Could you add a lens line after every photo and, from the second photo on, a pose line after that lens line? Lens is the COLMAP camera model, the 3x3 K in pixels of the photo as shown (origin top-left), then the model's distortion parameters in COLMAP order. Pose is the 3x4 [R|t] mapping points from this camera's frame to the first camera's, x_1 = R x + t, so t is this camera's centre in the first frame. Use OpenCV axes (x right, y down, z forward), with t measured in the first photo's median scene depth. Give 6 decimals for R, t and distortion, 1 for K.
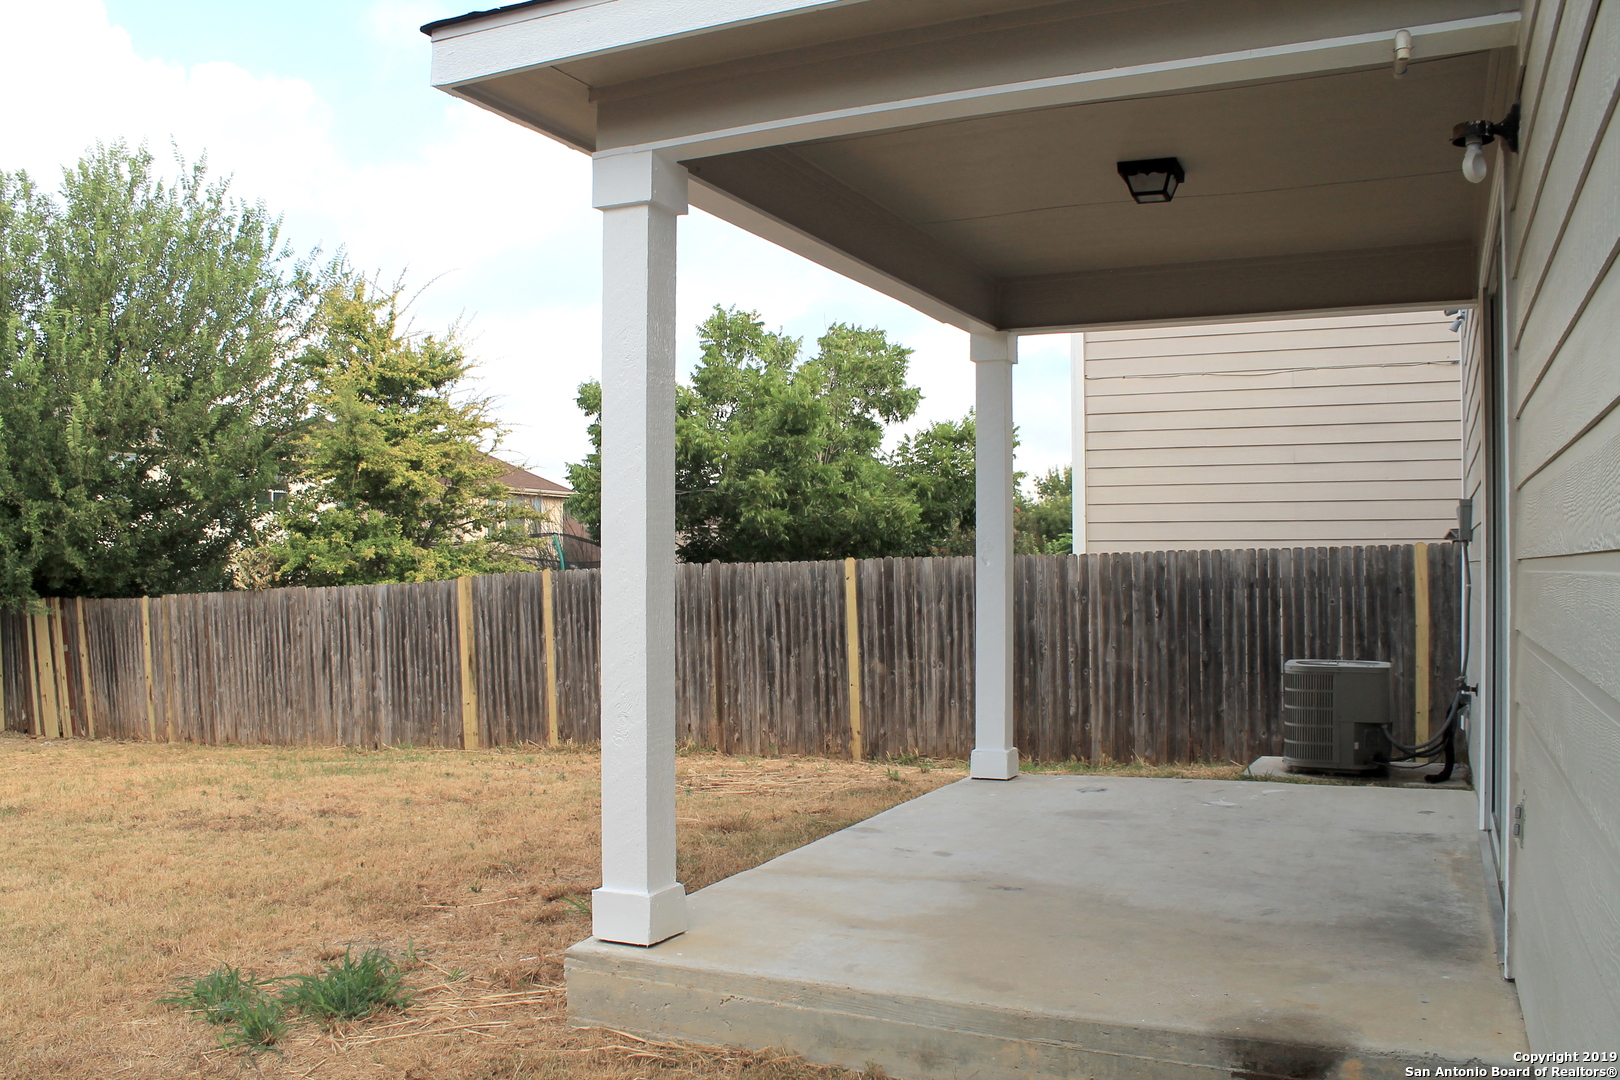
lens RADIAL K [[1352.6, 0, 810.0], [0, 1352.6, 540.0], [0, 0, 1]] dist [-0.126428, 0.001848]
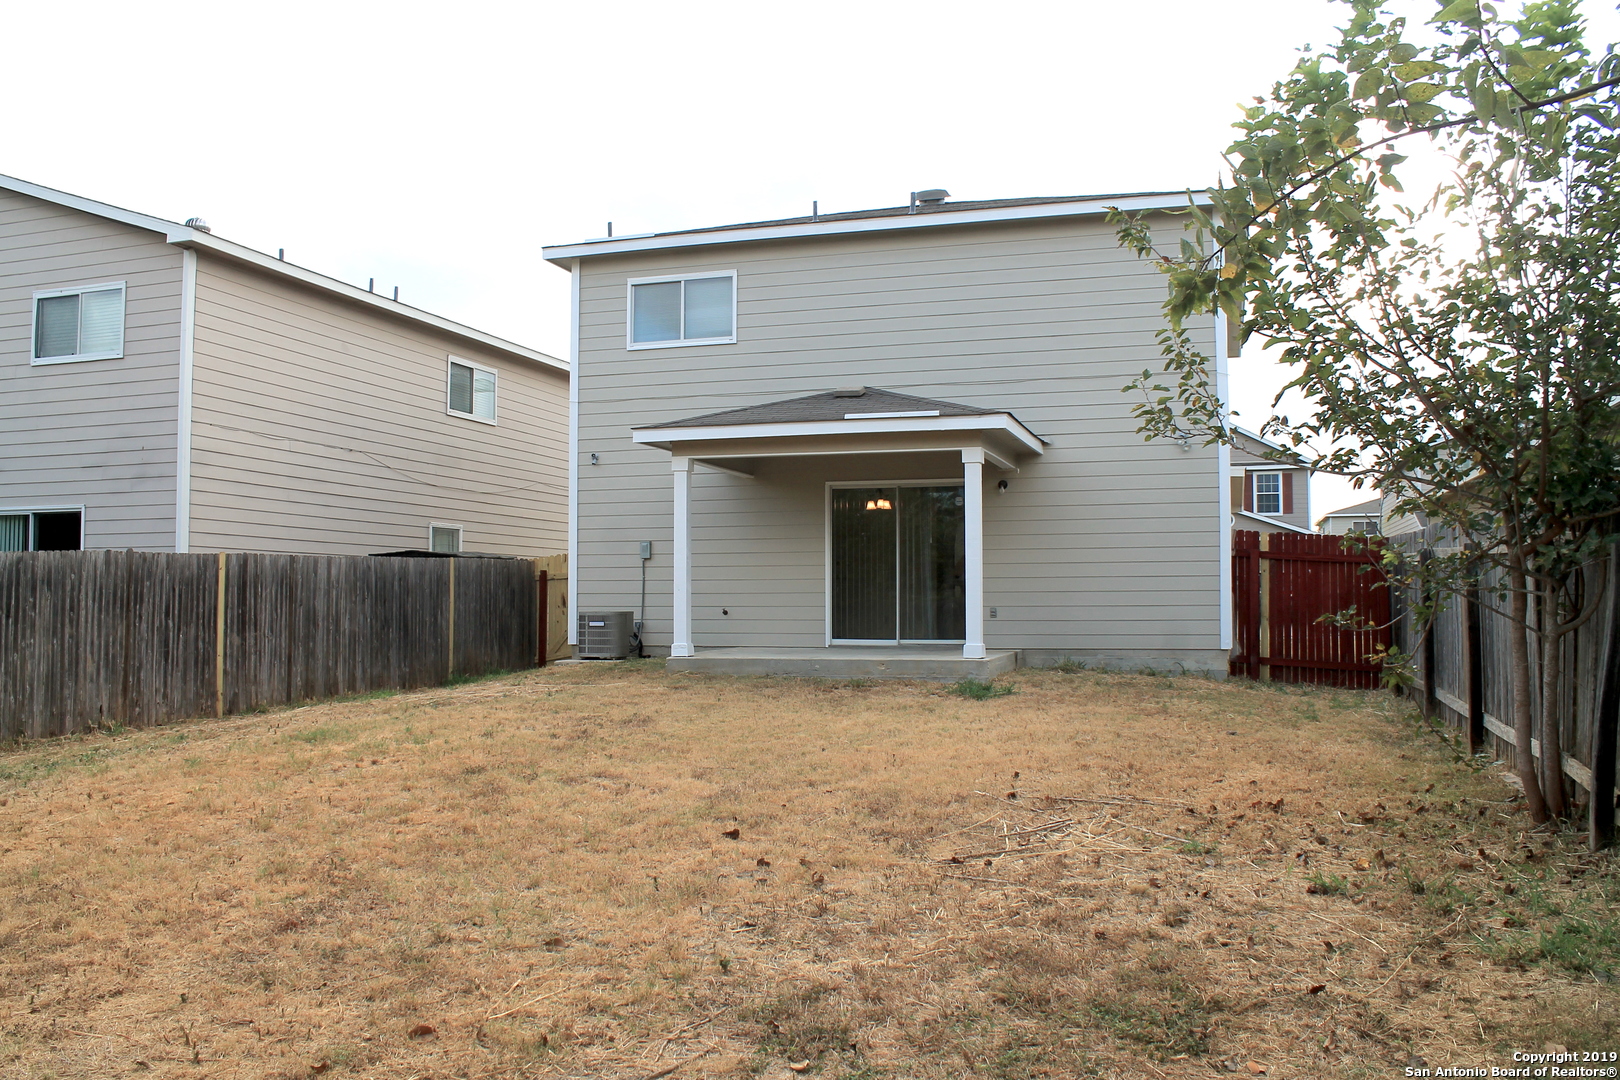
lens RADIAL K [[1352.6, 0, 810.0], [0, 1352.6, 540.0], [0, 0, 1]] dist [-0.126428, 0.001848]
pose [[-0.145118, 0.048834, 0.988209, -1.220004], [-0.019071, 0.998458, -0.052141, 0.054224], [-0.989231, -0.026412, -0.143962, 0.638973]]
